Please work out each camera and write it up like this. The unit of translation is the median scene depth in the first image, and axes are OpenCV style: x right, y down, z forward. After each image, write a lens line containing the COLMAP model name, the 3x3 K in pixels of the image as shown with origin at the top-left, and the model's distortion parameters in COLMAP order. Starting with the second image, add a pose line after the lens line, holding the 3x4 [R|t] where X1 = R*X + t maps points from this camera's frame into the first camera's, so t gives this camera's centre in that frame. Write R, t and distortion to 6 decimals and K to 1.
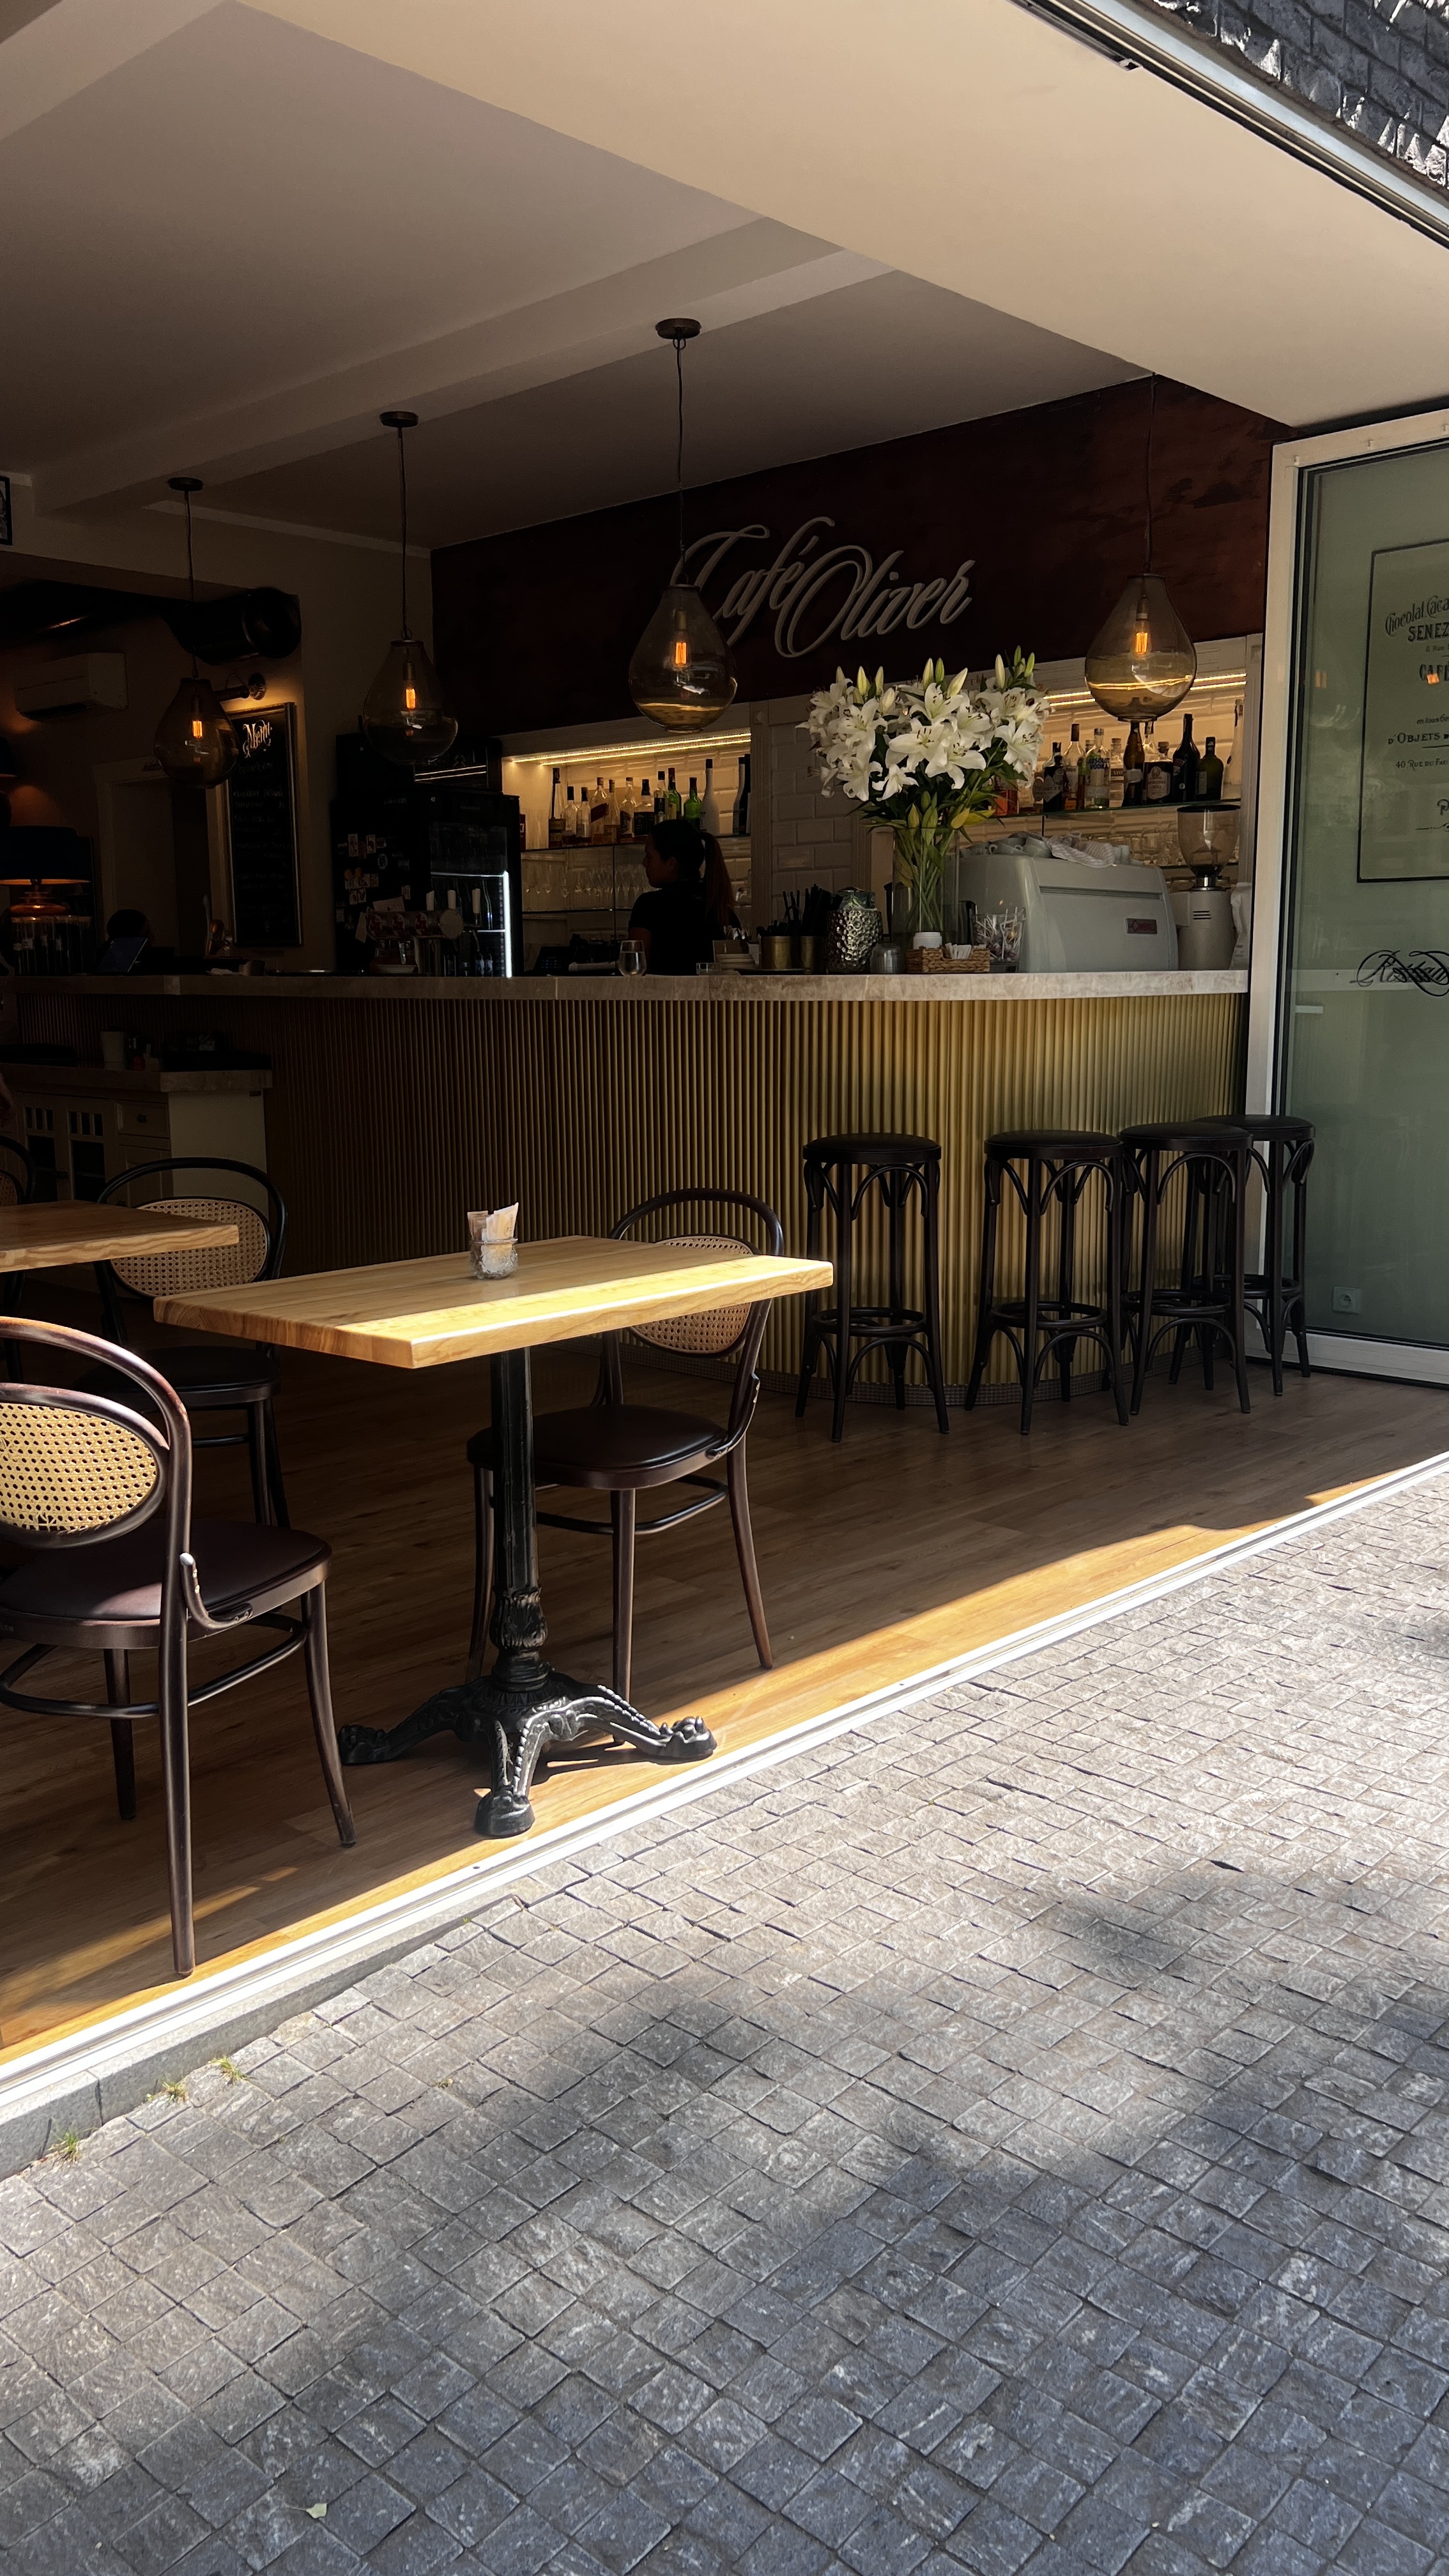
lens RADIAL K [[1953.0, 0, 720.7], [0, 1953.0, 1286.5], [0, 0, 1]] dist [-0.018199, 0.001576]
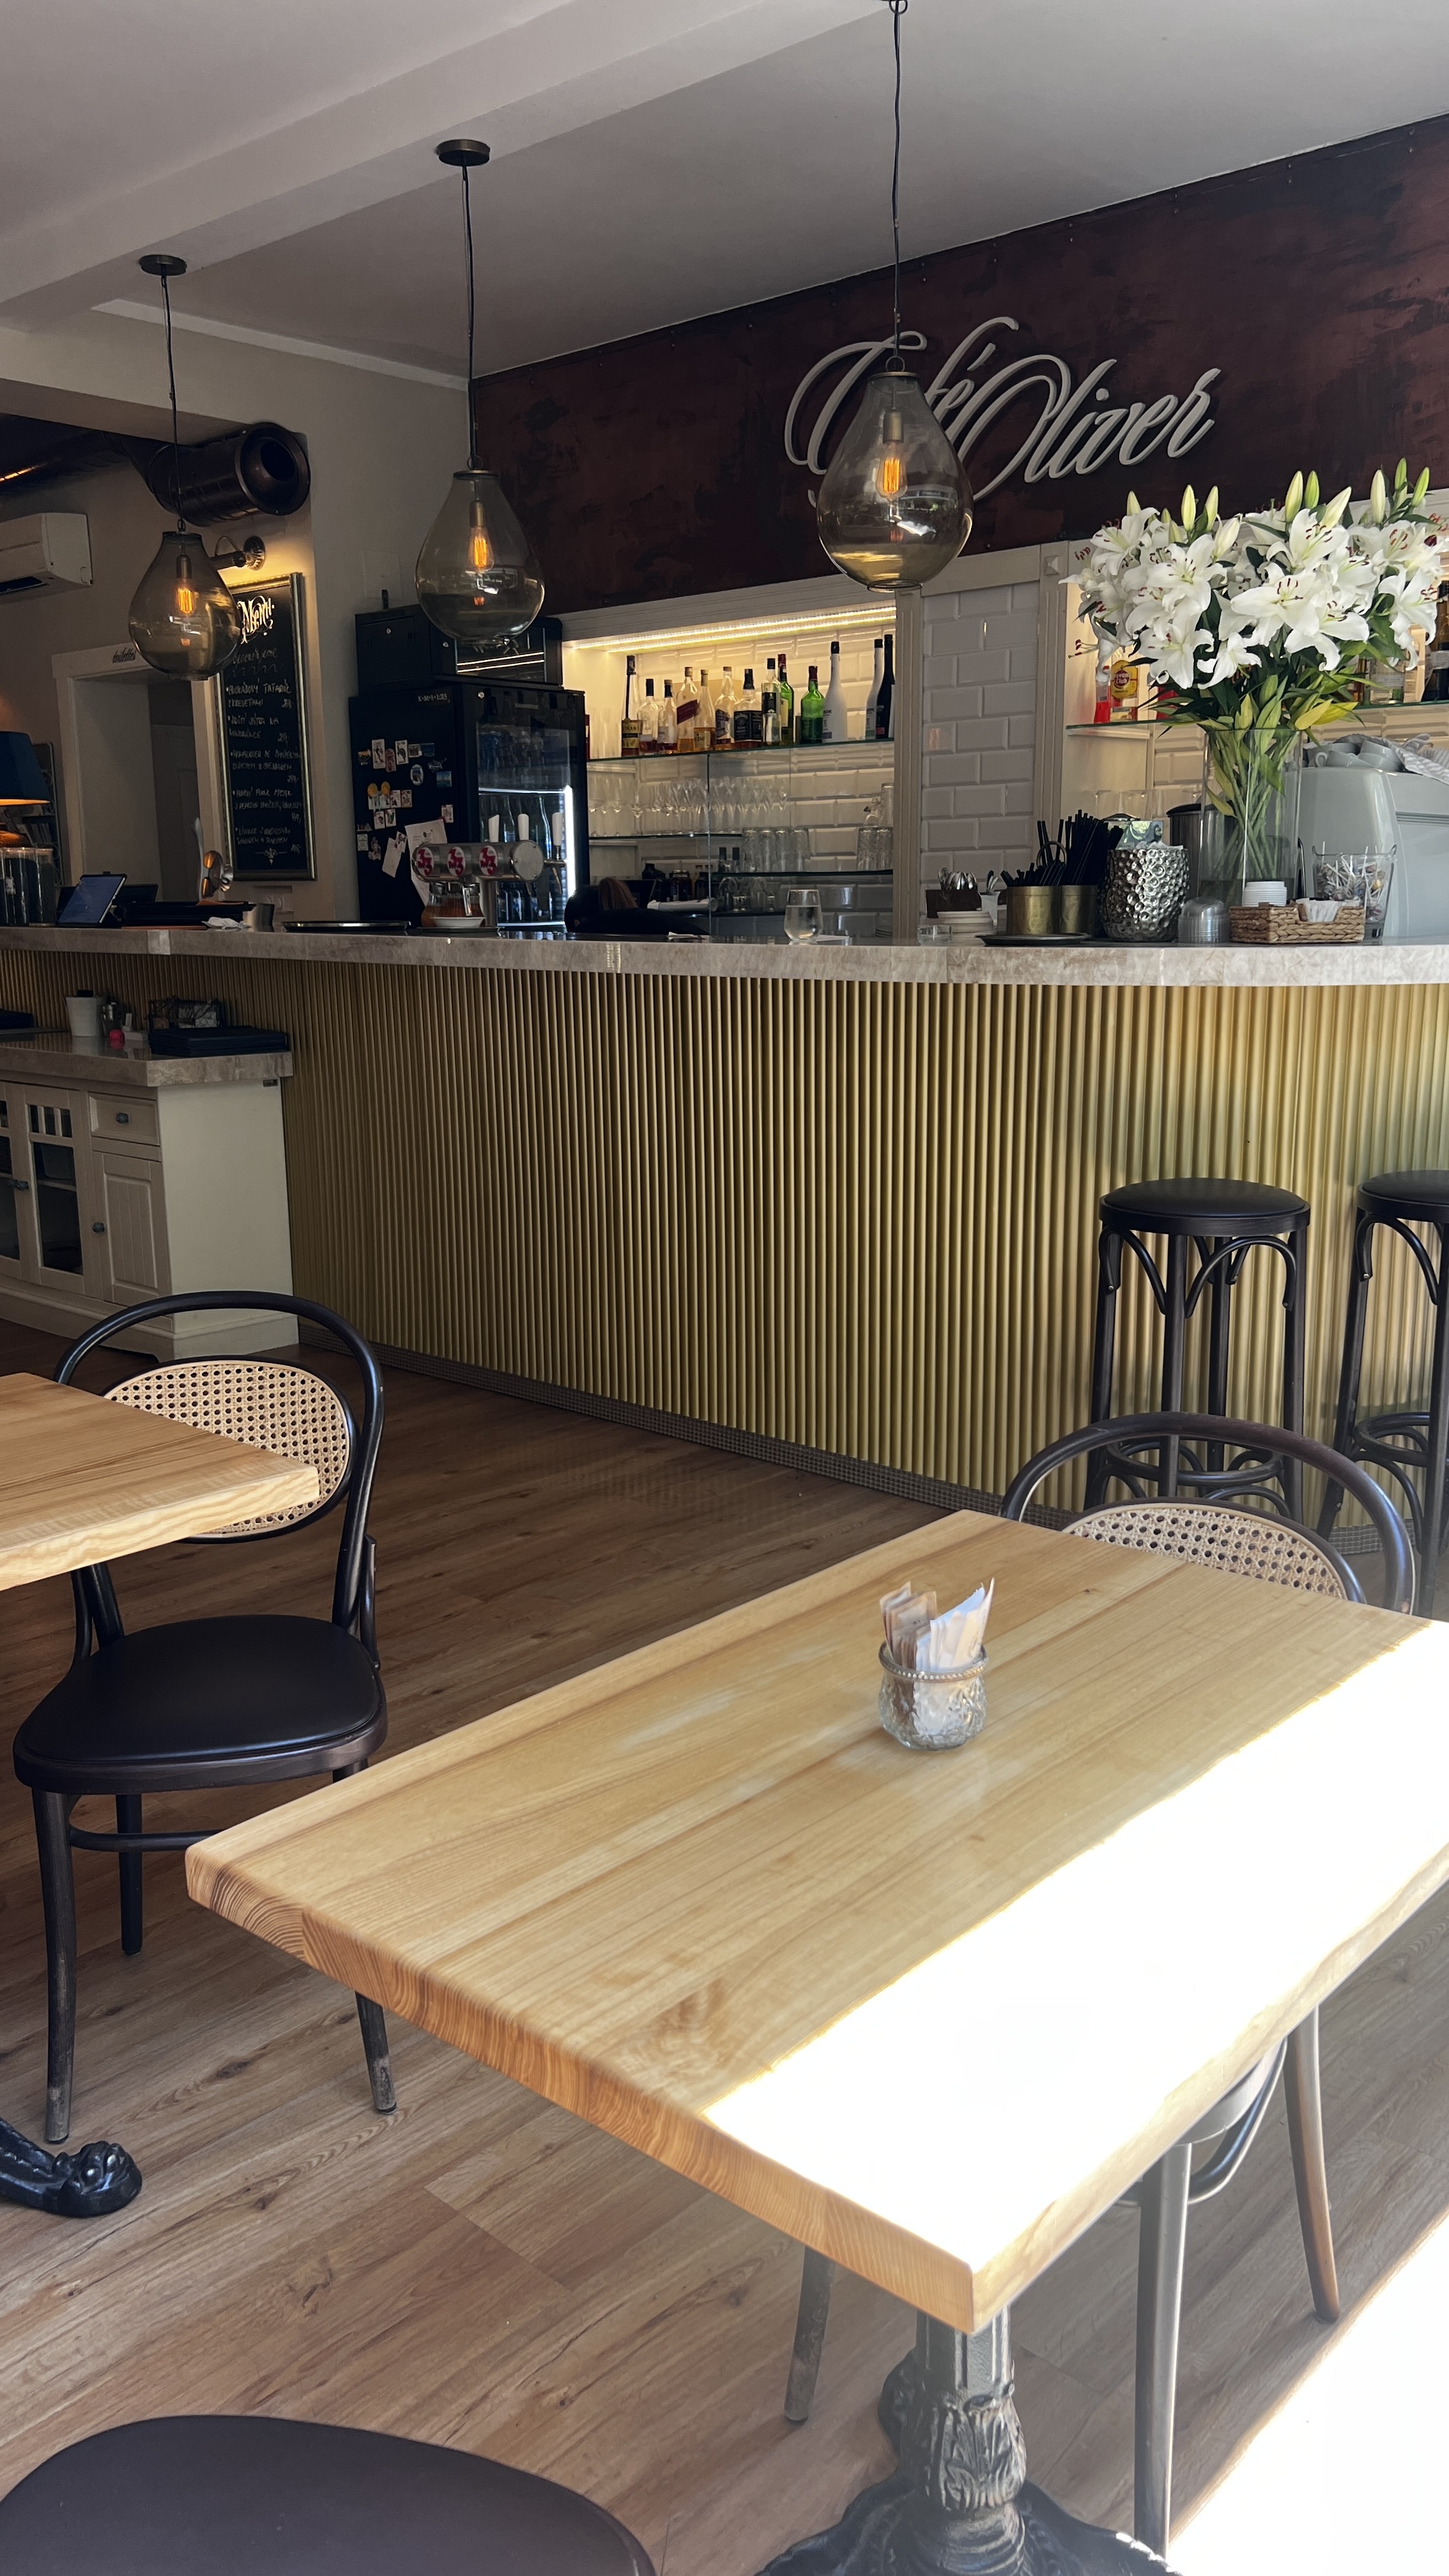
lens RADIAL K [[1953.0, 0, 729.1], [0, 1953.0, 1298.5], [0, 0, 1]] dist [-0.018199, 0.001576]
pose [[0.999877, -0.007567, 0.013733, -0.069331], [0.006843, 0.998623, 0.052007, -0.053020], [-0.014107, -0.051907, 0.998552, 0.226686]]
